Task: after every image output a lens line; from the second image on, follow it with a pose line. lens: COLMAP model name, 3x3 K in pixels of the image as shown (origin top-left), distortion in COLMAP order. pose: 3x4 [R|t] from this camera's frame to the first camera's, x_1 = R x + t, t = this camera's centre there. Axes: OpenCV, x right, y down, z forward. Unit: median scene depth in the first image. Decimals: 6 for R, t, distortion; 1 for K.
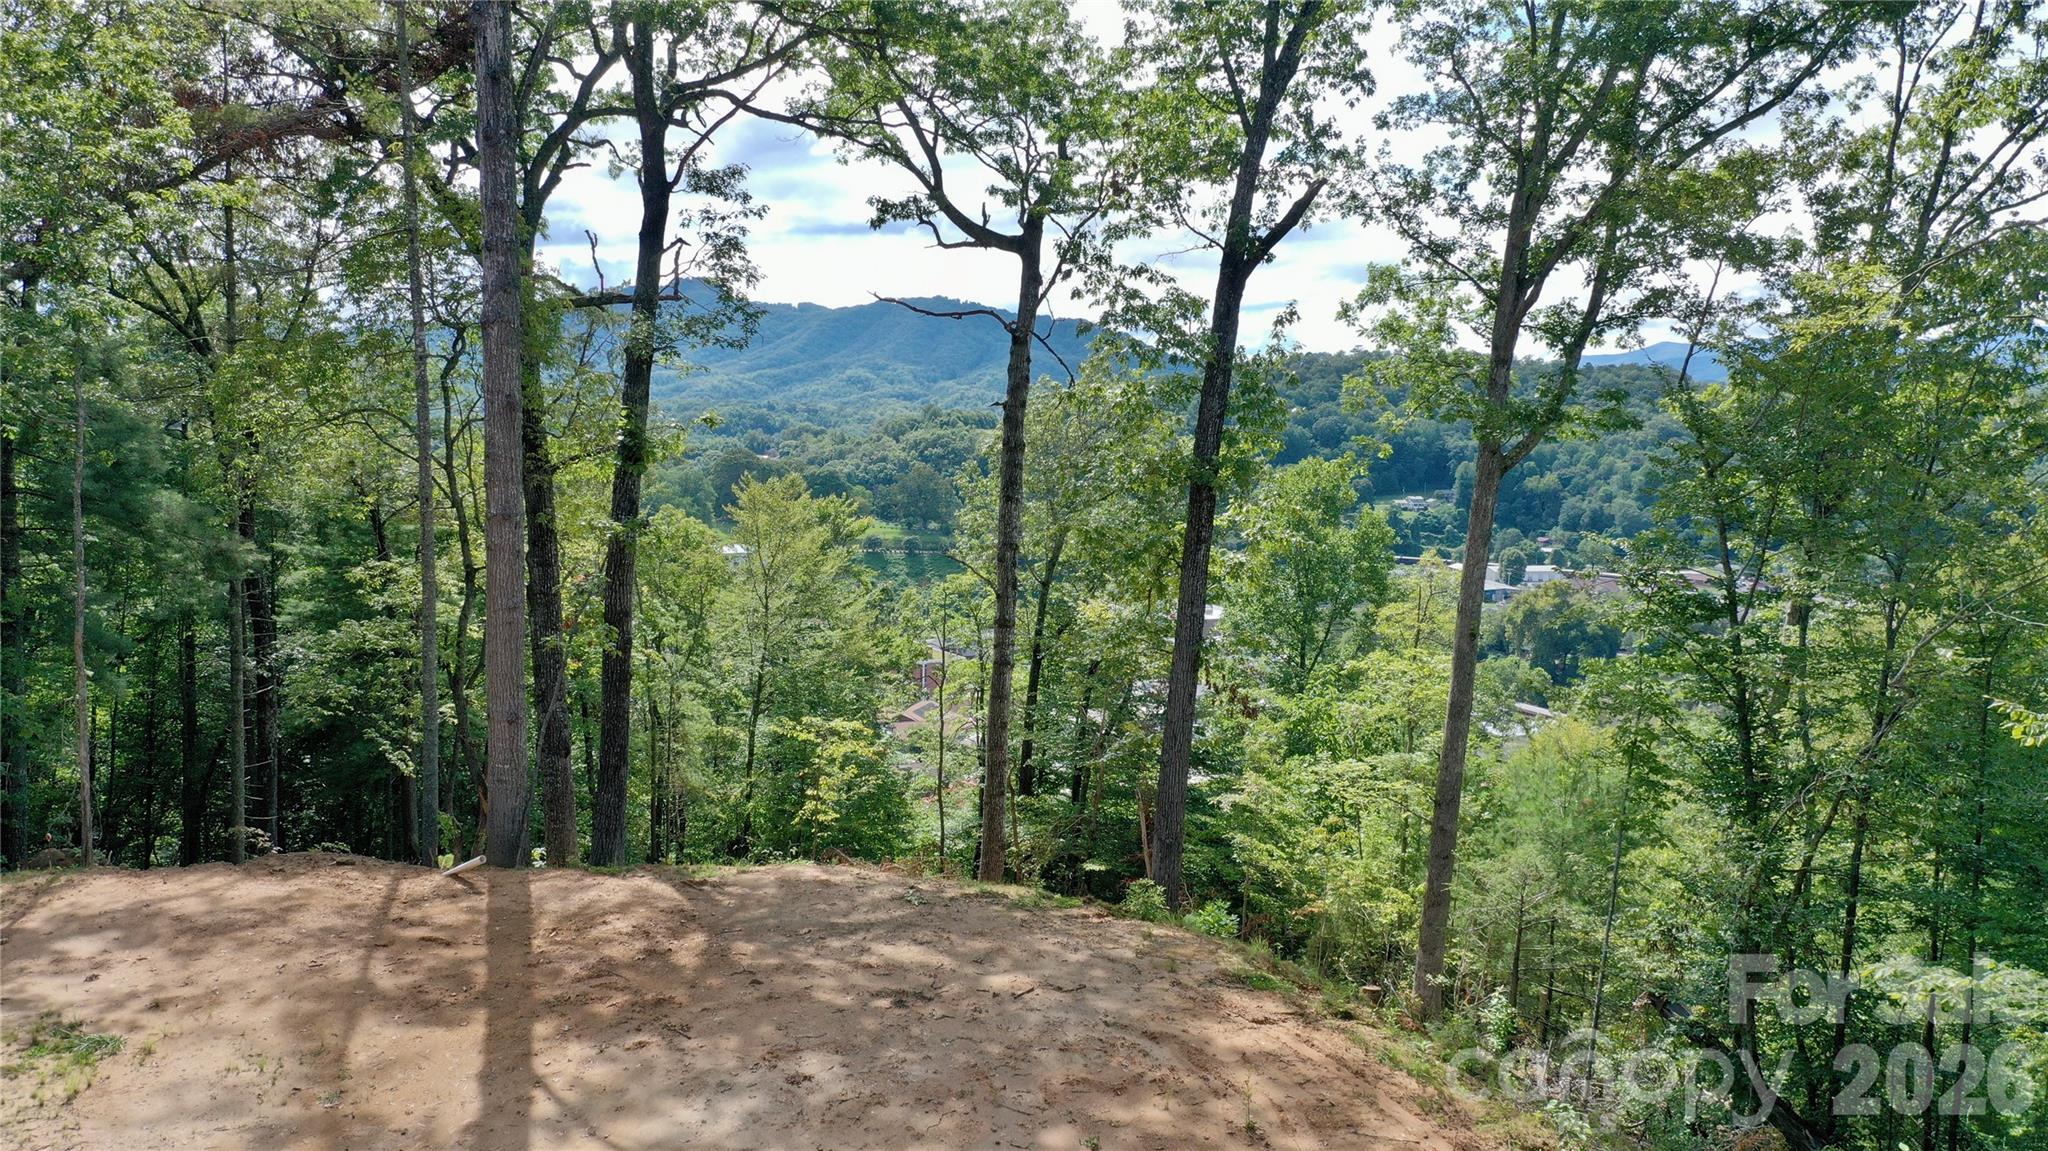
lens RADIAL K [[1645.4, 0, 1010.7], [0, 1645.4, 588.7], [0, 0, 1]] dist [-0.009492, -0.003551]
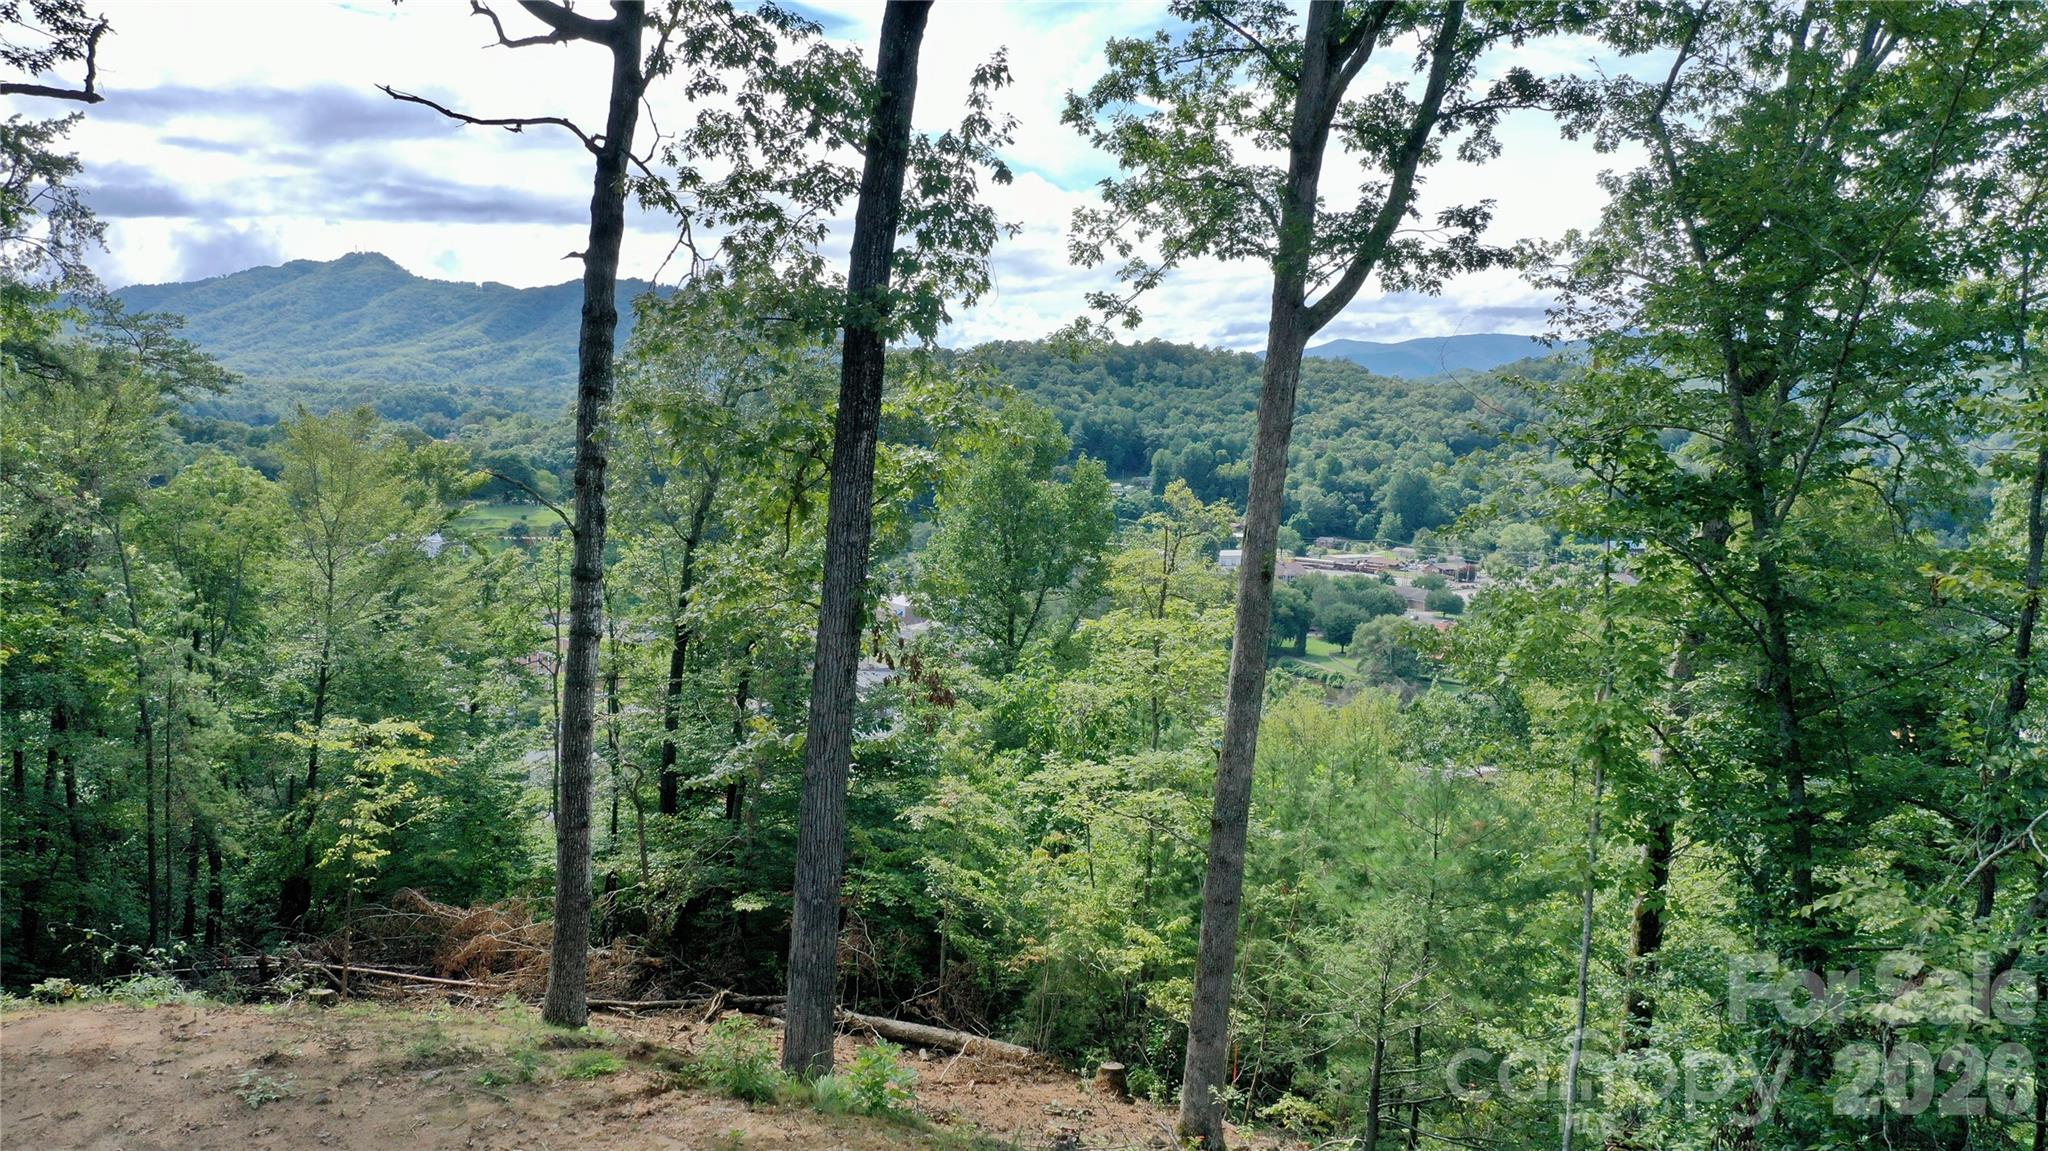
lens RADIAL K [[1645.4, 0, 1018.3], [0, 1645.4, 568.8], [0, 0, 1]] dist [-0.009492, -0.003551]
pose [[0.983097, -0.008691, 0.182879, 0.040961], [0.009707, 0.999942, -0.004658, 0.020208], [-0.182828, 0.006355, 0.983124, 0.256551]]
